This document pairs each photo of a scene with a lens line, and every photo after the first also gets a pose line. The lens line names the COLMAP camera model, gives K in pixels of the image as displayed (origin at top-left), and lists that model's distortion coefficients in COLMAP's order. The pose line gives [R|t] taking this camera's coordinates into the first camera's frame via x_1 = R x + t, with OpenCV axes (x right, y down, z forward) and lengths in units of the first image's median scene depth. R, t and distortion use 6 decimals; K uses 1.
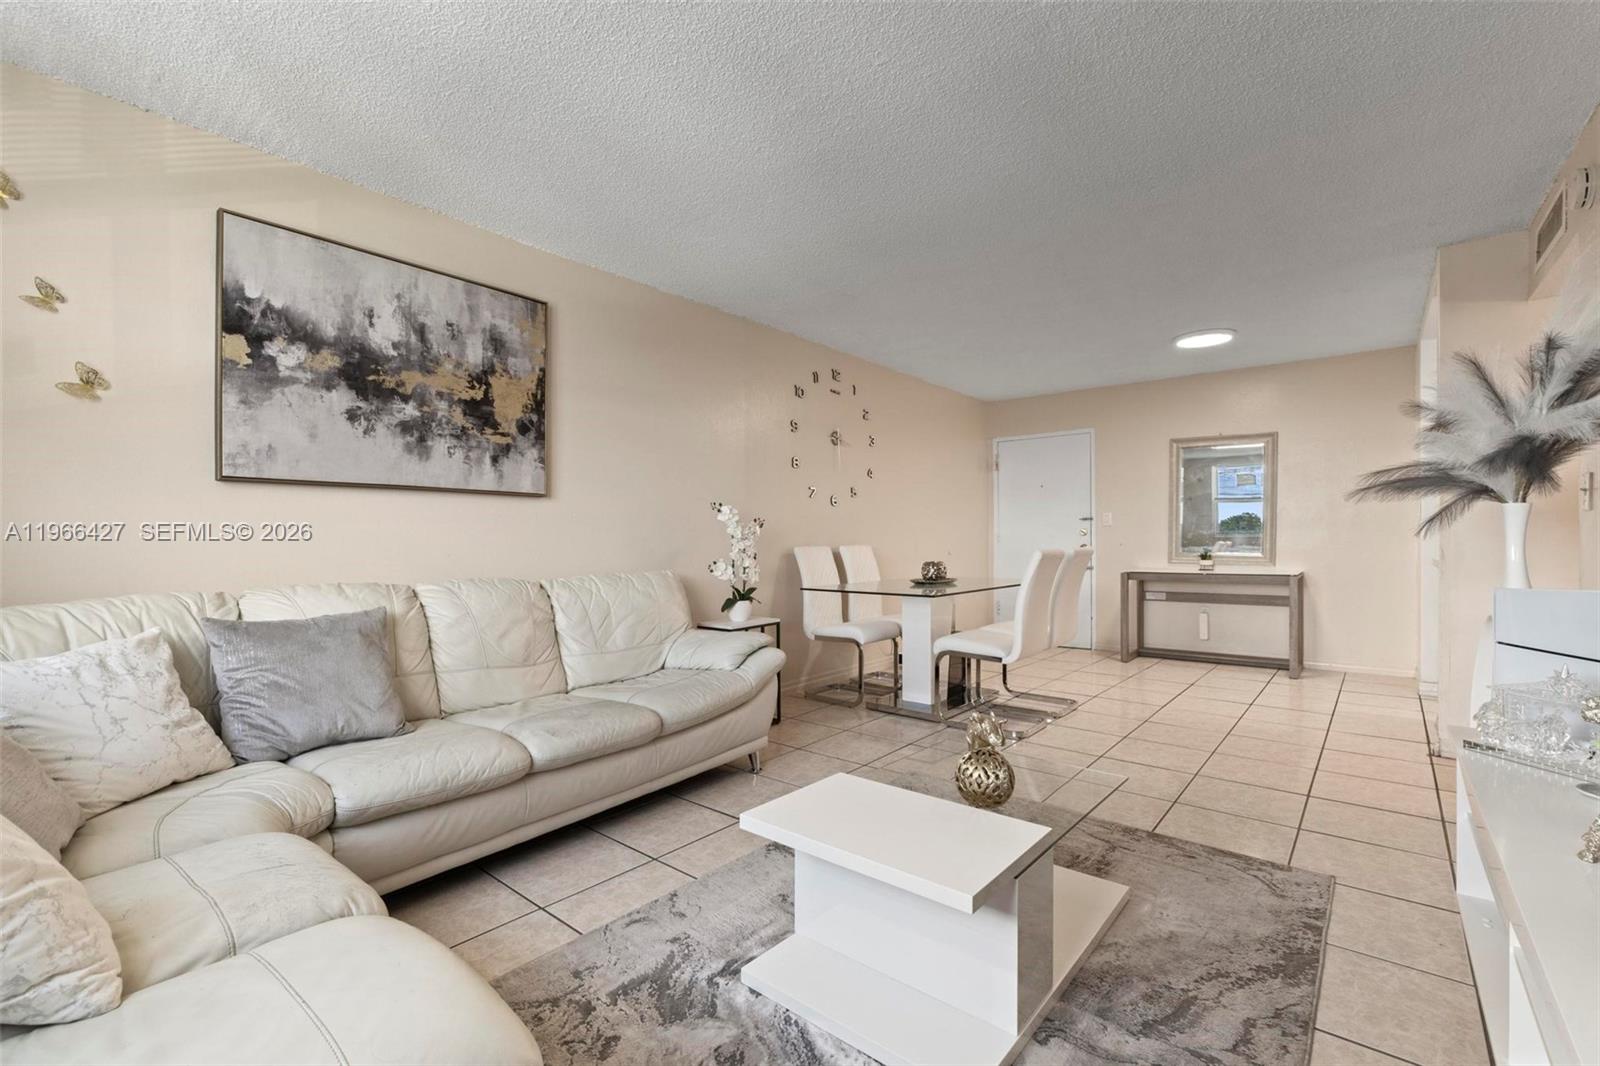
lens RADIAL K [[696.4, 0, 801.6], [0, 696.4, 543.9], [0, 0, 1]] dist [-0.001142, -0.001126]
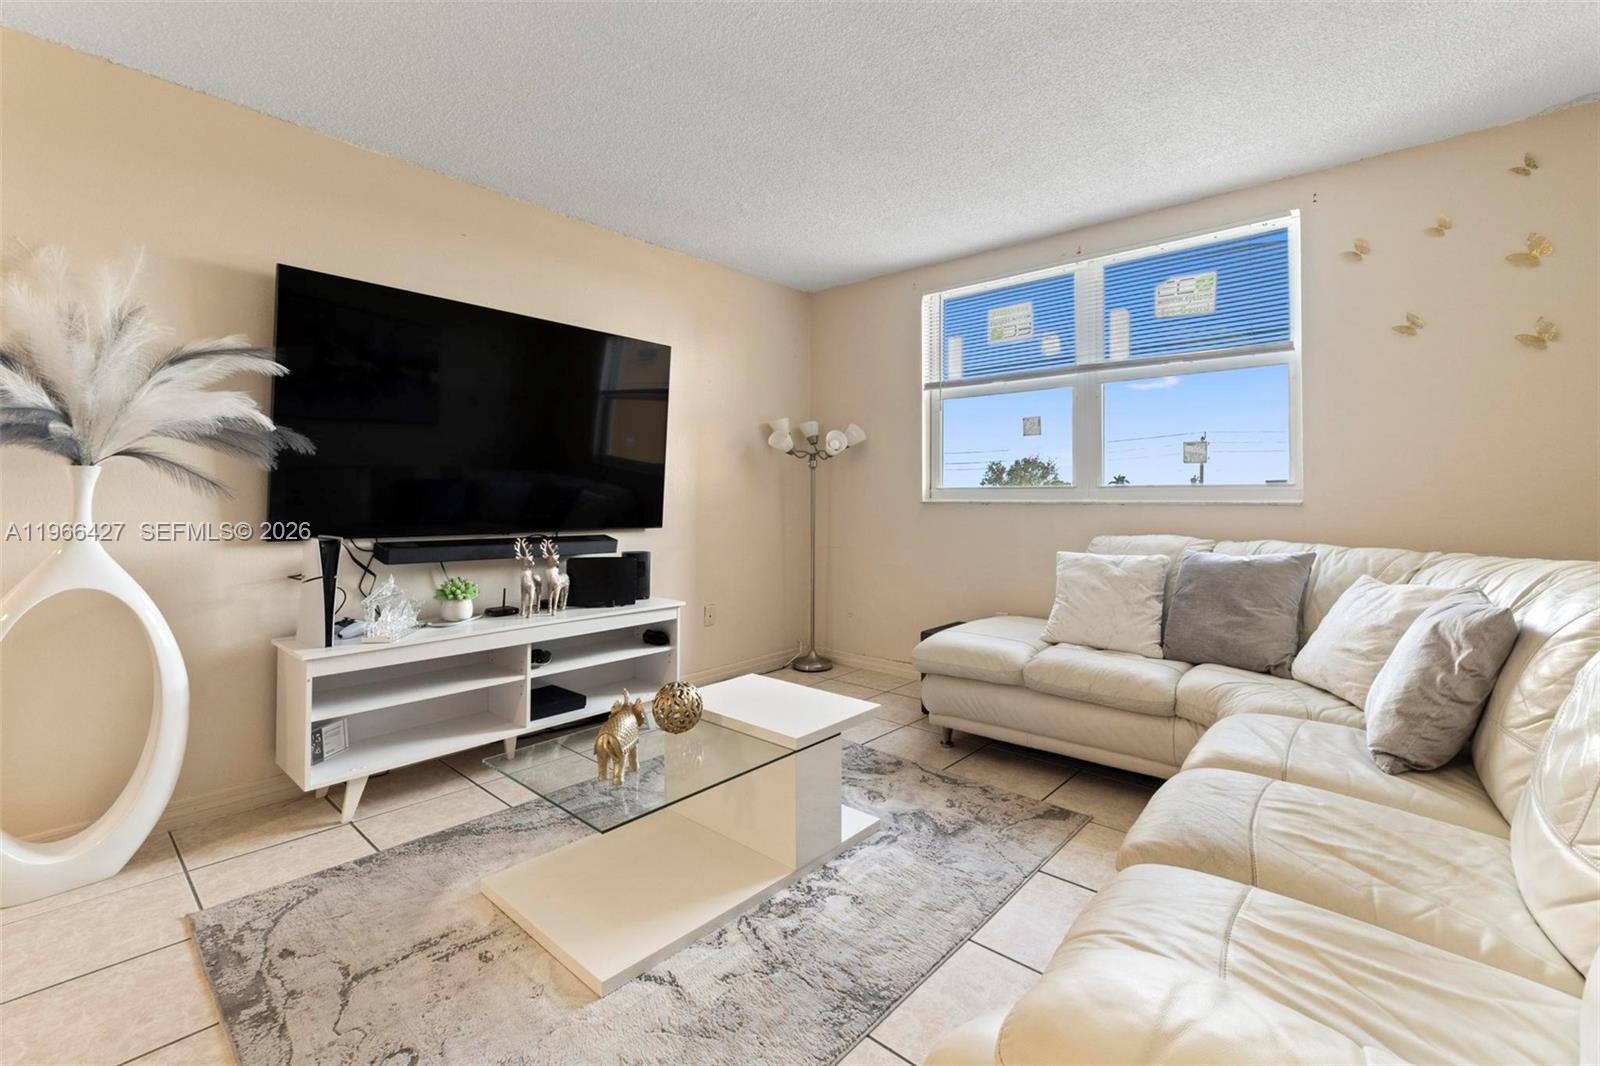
lens RADIAL K [[696.4, 0, 810.8], [0, 696.4, 492.7], [0, 0, 1]] dist [-0.001142, -0.001126]
pose [[-0.999670, 0.006140, 0.024947, 0.001615], [0.006167, 0.999980, 0.000991, -0.008273], [-0.024941, 0.001144, -0.999688, 0.749422]]
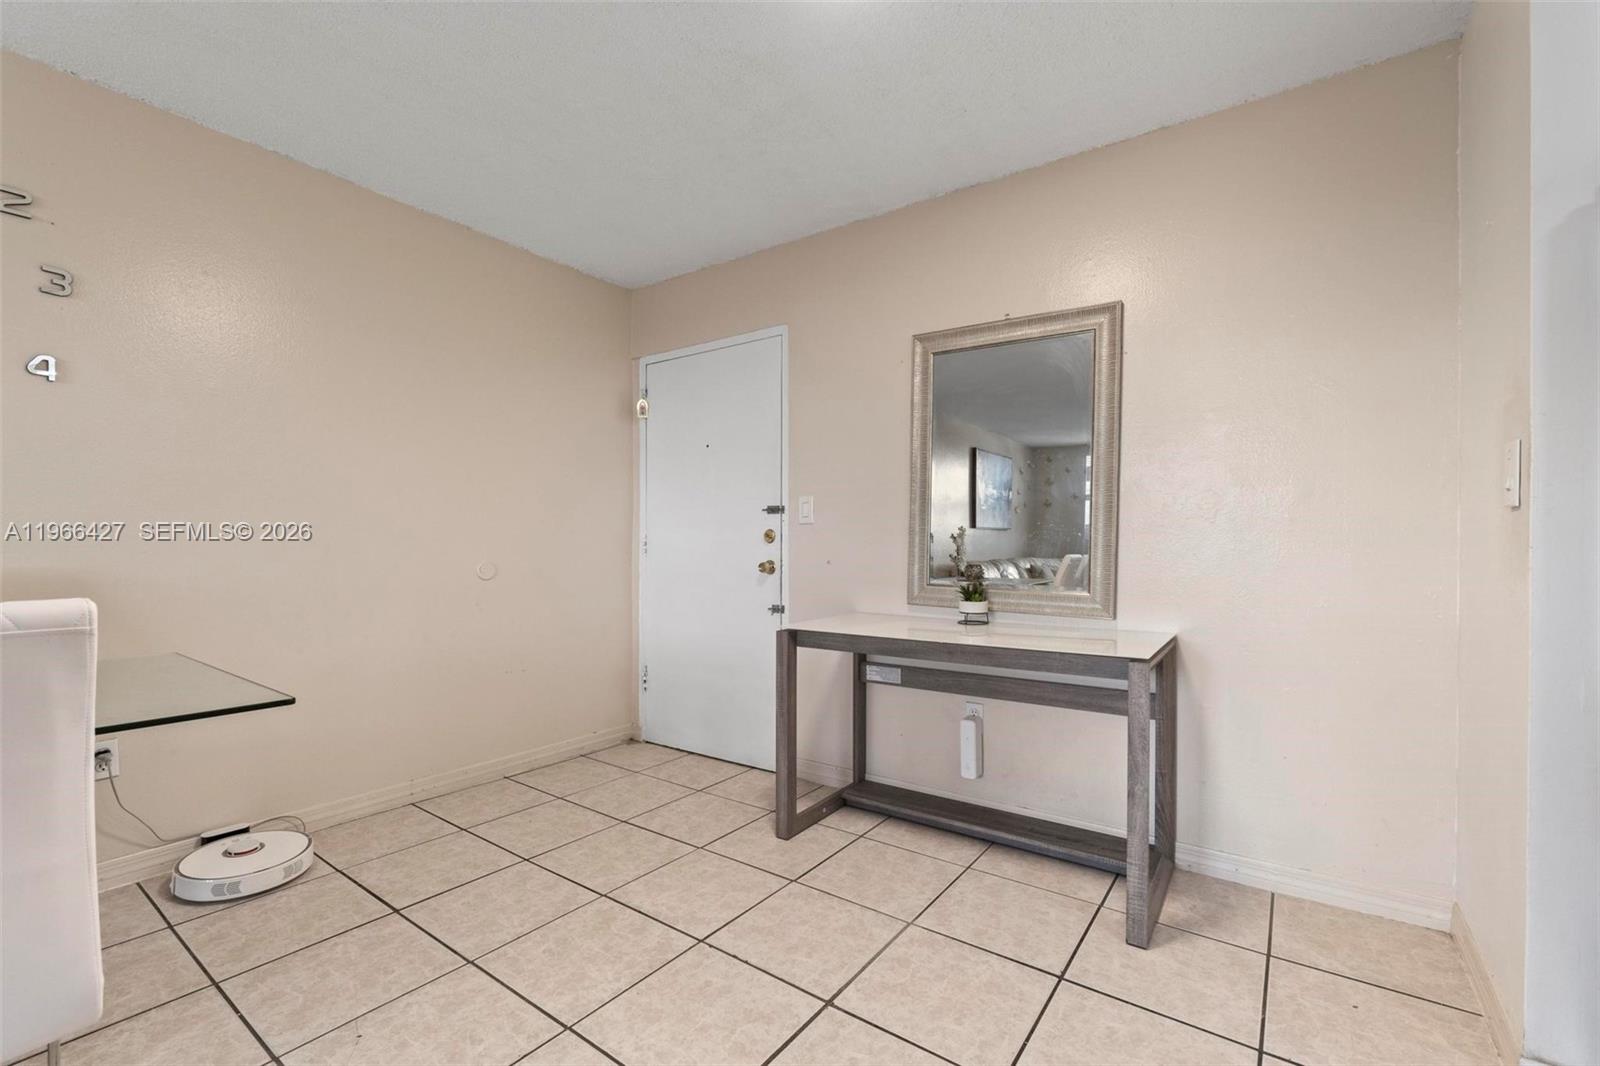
lens RADIAL K [[696.4, 0, 779.4], [0, 696.4, 552.7], [0, 0, 1]] dist [-0.001142, -0.001126]
pose [[0.997258, 0.009223, 0.073420, 0.479322], [-0.009887, 0.999913, 0.008685, -0.012301], [-0.073333, -0.009387, 0.997263, 0.639822]]
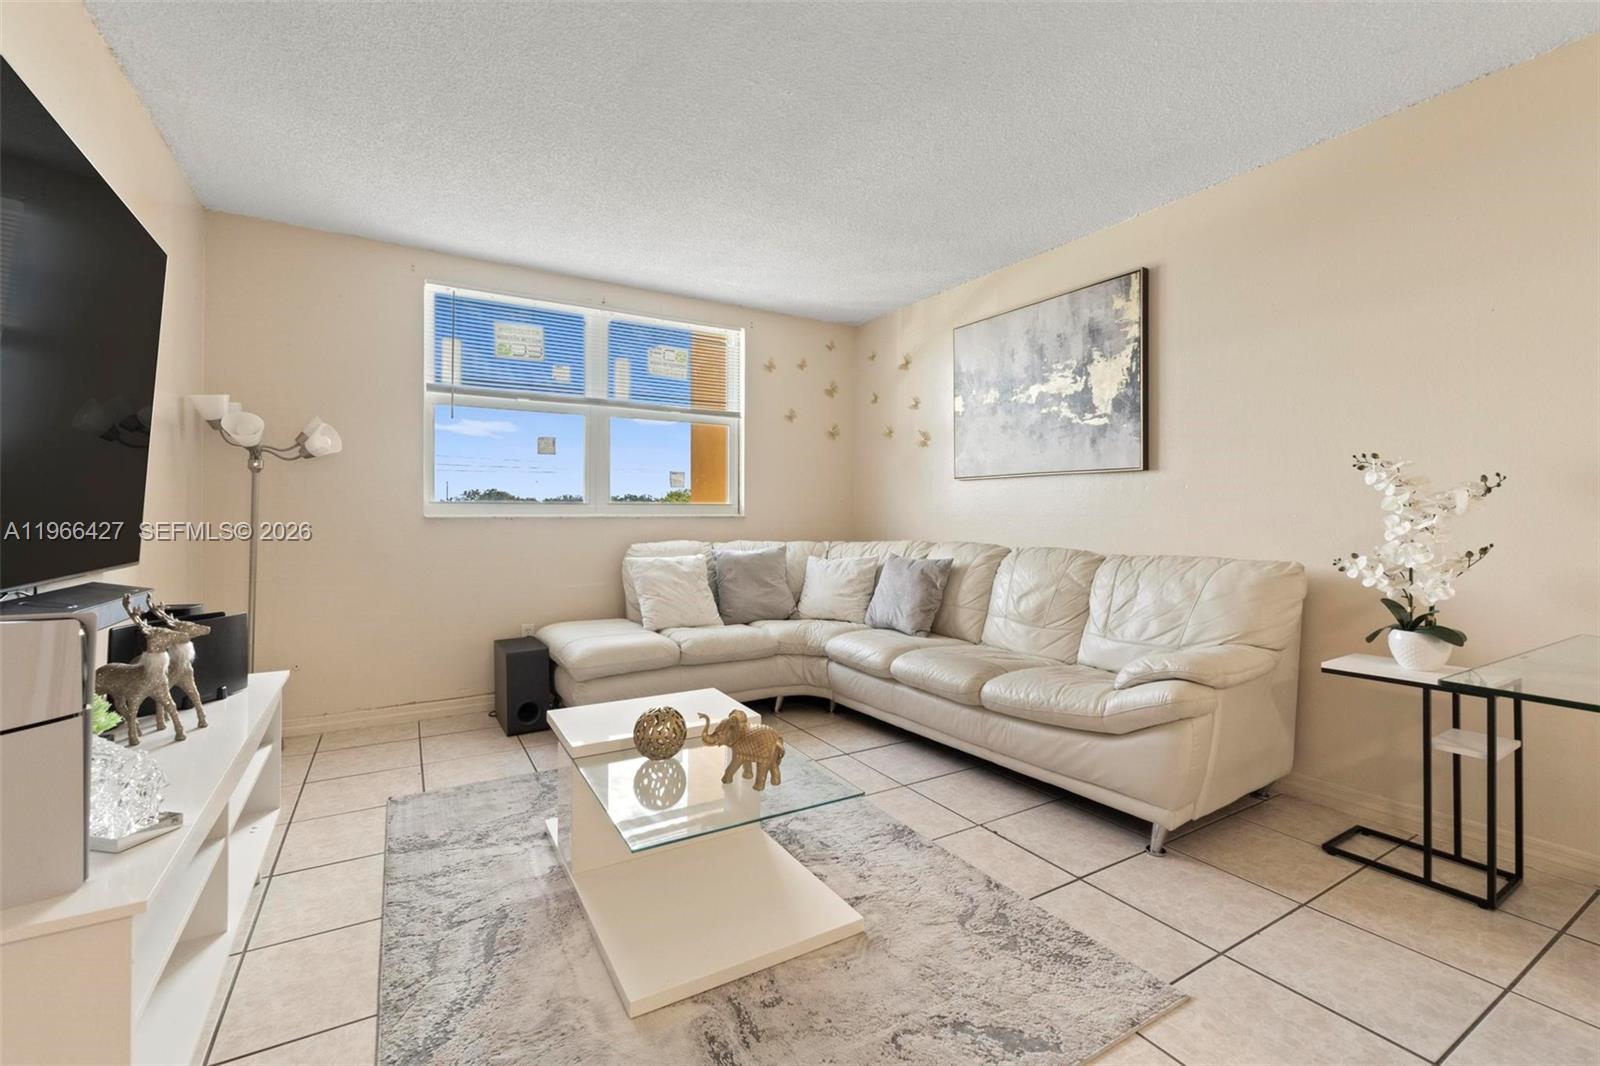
lens RADIAL K [[696.4, 0, 820.6], [0, 696.4, 504.7], [0, 0, 1]] dist [-0.001142, -0.001126]
pose [[-0.321406, -0.004986, -0.946928, 0.427632], [-0.004905, 0.999981, -0.003601, -0.008811], [0.946929, 0.003487, -0.321424, 0.553996]]
